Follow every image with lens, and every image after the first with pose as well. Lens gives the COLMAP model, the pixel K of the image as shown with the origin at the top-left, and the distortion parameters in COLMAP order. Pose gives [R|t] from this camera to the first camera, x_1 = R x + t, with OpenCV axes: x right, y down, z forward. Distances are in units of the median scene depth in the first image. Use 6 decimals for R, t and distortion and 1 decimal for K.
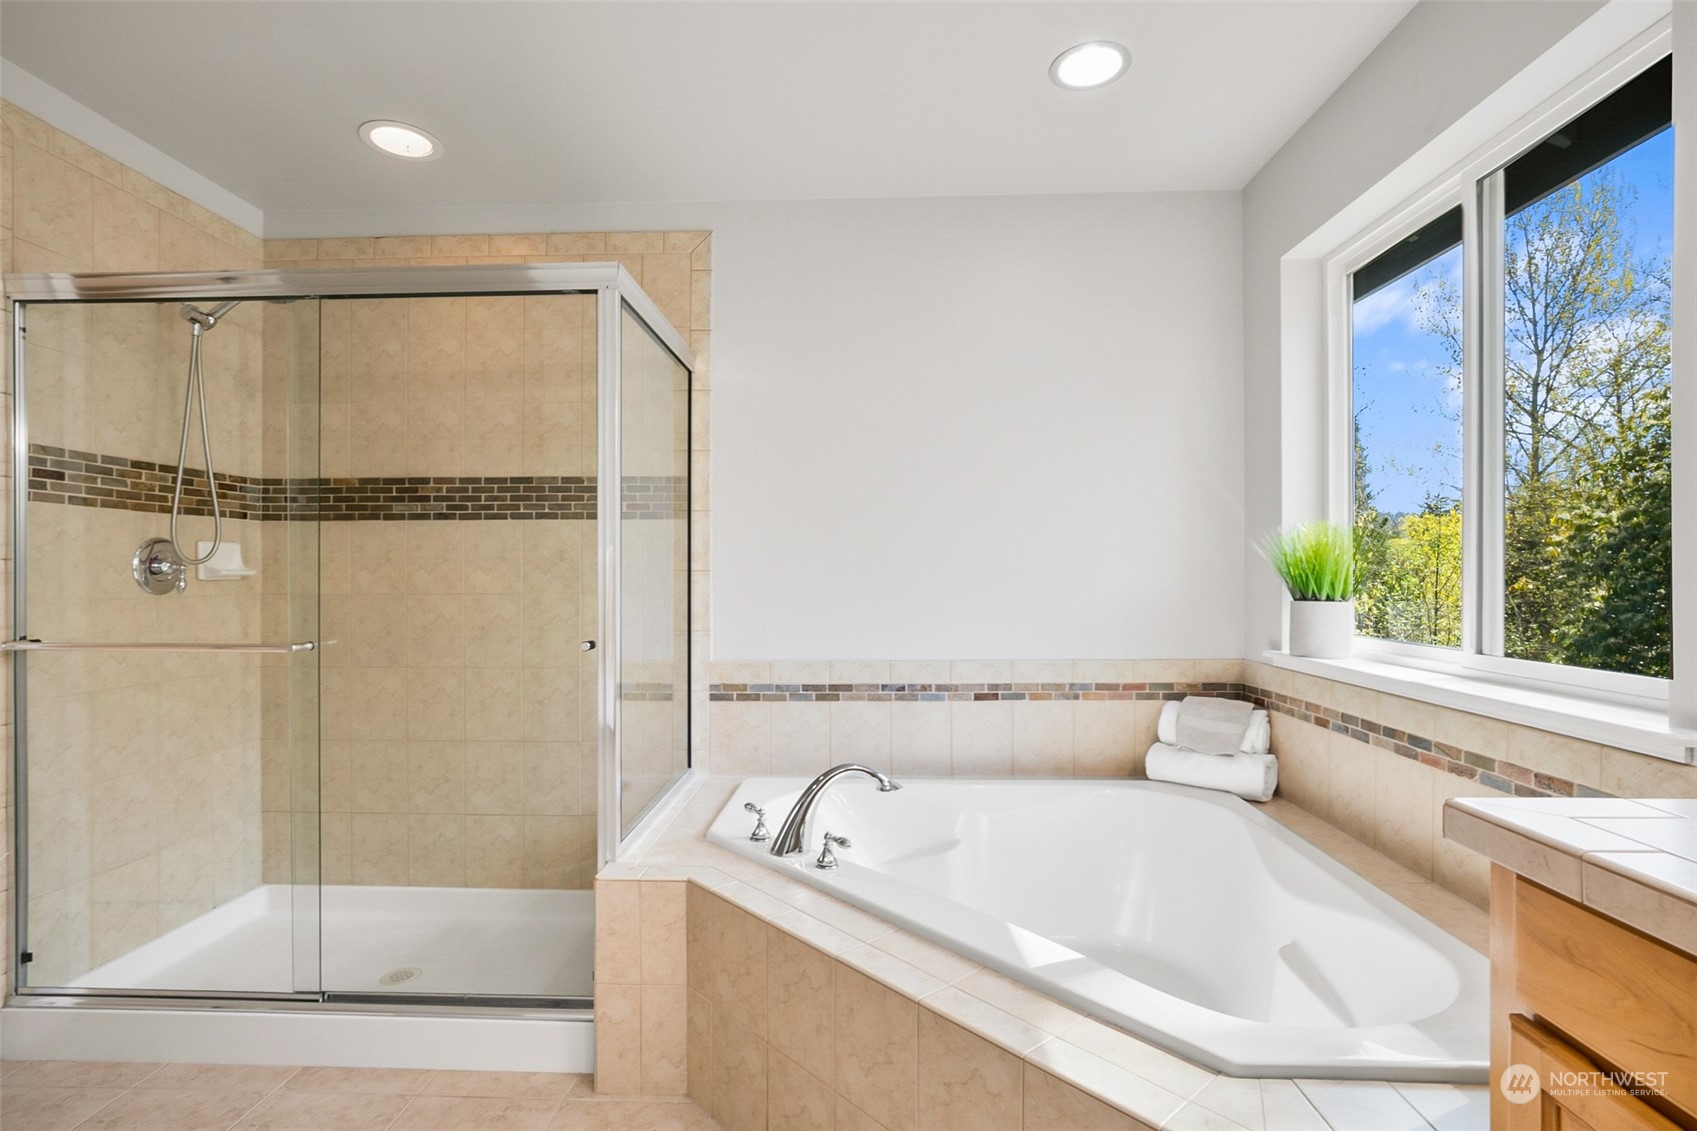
lens RADIAL K [[814.6, 0, 846.3], [0, 814.6, 575.8], [0, 0, 1]] dist [-0.013973, 0.002166]
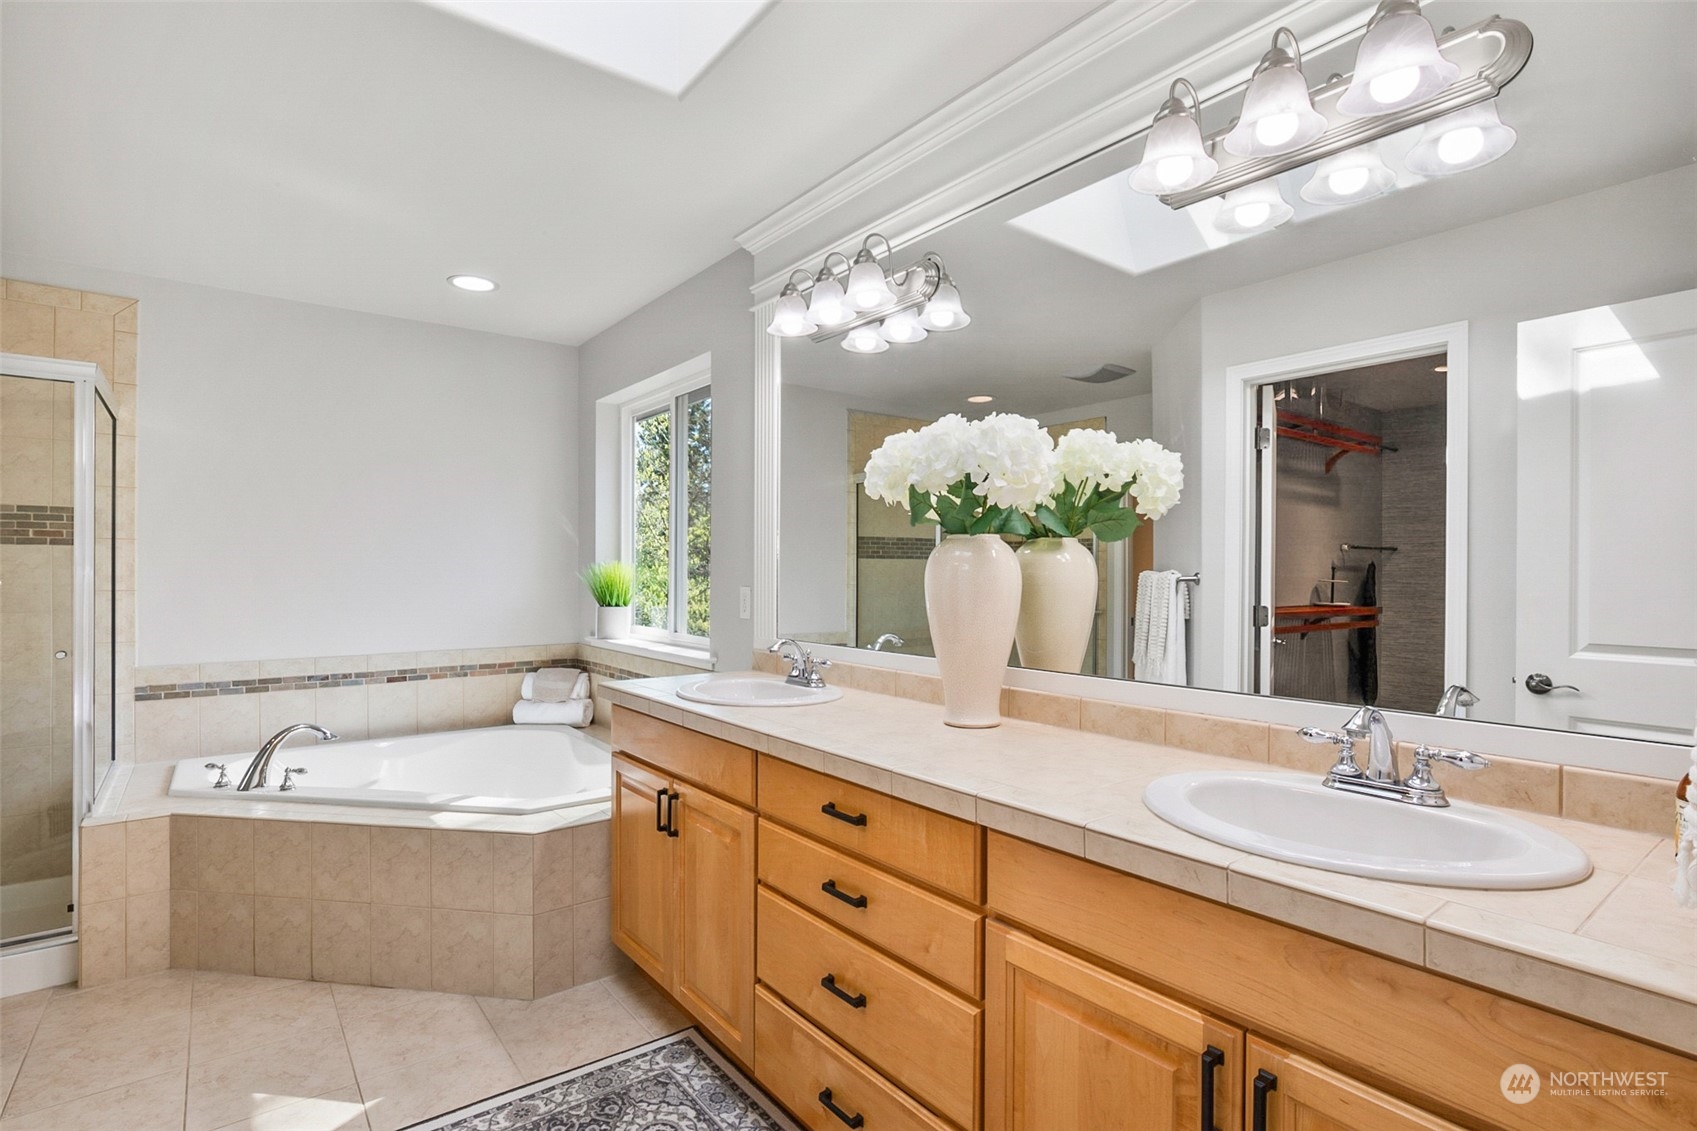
lens RADIAL K [[814.6, 0, 844.6], [0, 814.6, 577.0], [0, 0, 1]] dist [-0.013973, 0.002166]
pose [[0.766190, 0.000993, 0.642614, -0.136742], [-0.003004, 0.999993, 0.002037, -0.032377], [-0.642607, -0.003491, 0.766188, -0.571653]]
